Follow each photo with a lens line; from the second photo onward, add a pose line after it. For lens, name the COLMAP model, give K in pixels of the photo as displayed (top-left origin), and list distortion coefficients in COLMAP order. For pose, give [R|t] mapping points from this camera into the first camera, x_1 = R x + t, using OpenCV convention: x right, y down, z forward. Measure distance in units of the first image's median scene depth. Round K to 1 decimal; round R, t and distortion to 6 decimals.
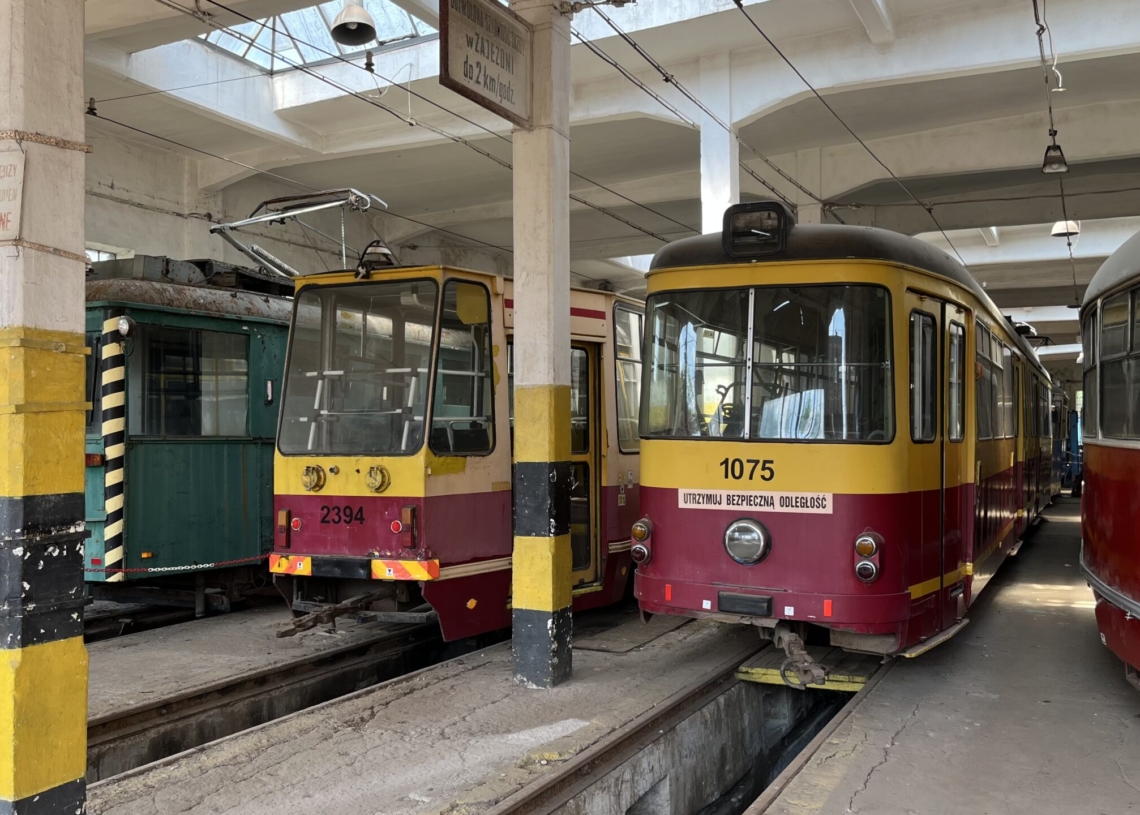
lens RADIAL K [[1112.5, 0, 570.6], [0, 1112.5, 410.3], [0, 0, 1]] dist [0.023722, 0.000000]
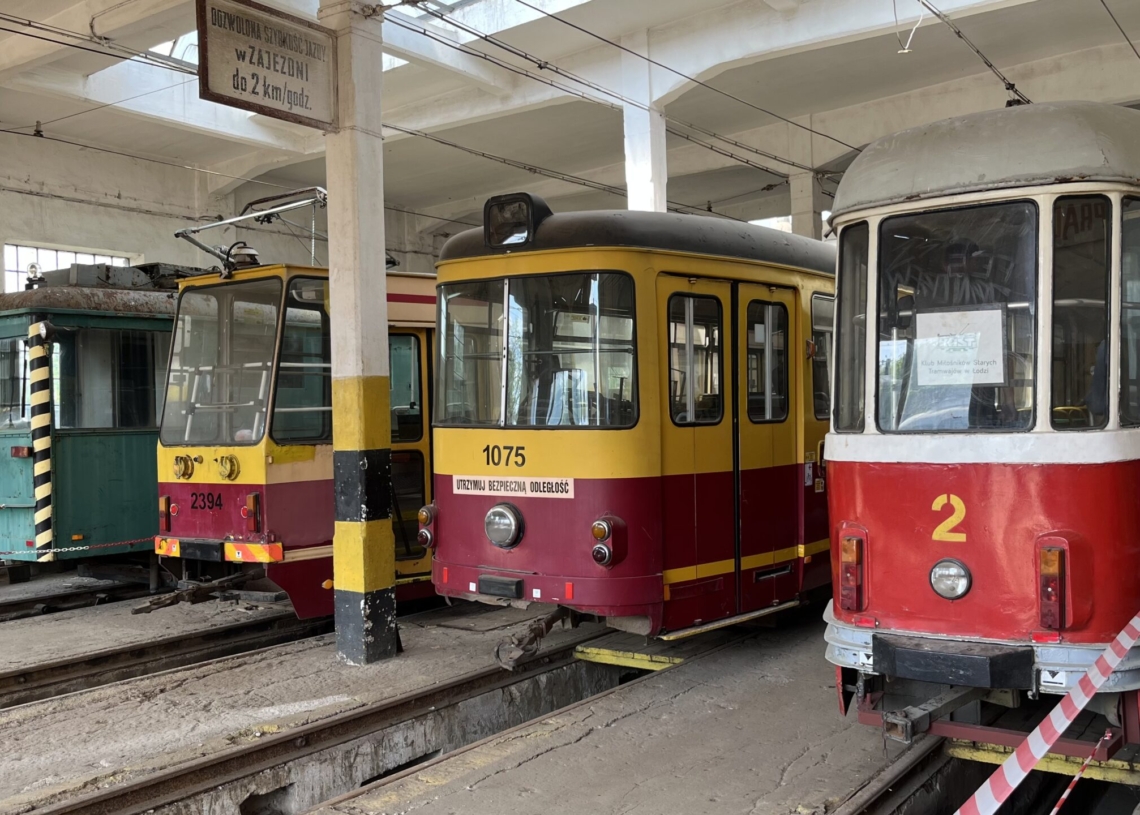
lens RADIAL K [[1112.5, 0, 573.7], [0, 1112.5, 409.9], [0, 0, 1]] dist [0.023722, 0.000000]
pose [[0.984750, -0.021371, -0.172656, 0.356689], [0.025400, 0.999453, 0.021164, -0.008227], [0.172110, -0.025227, 0.984755, 0.003376]]
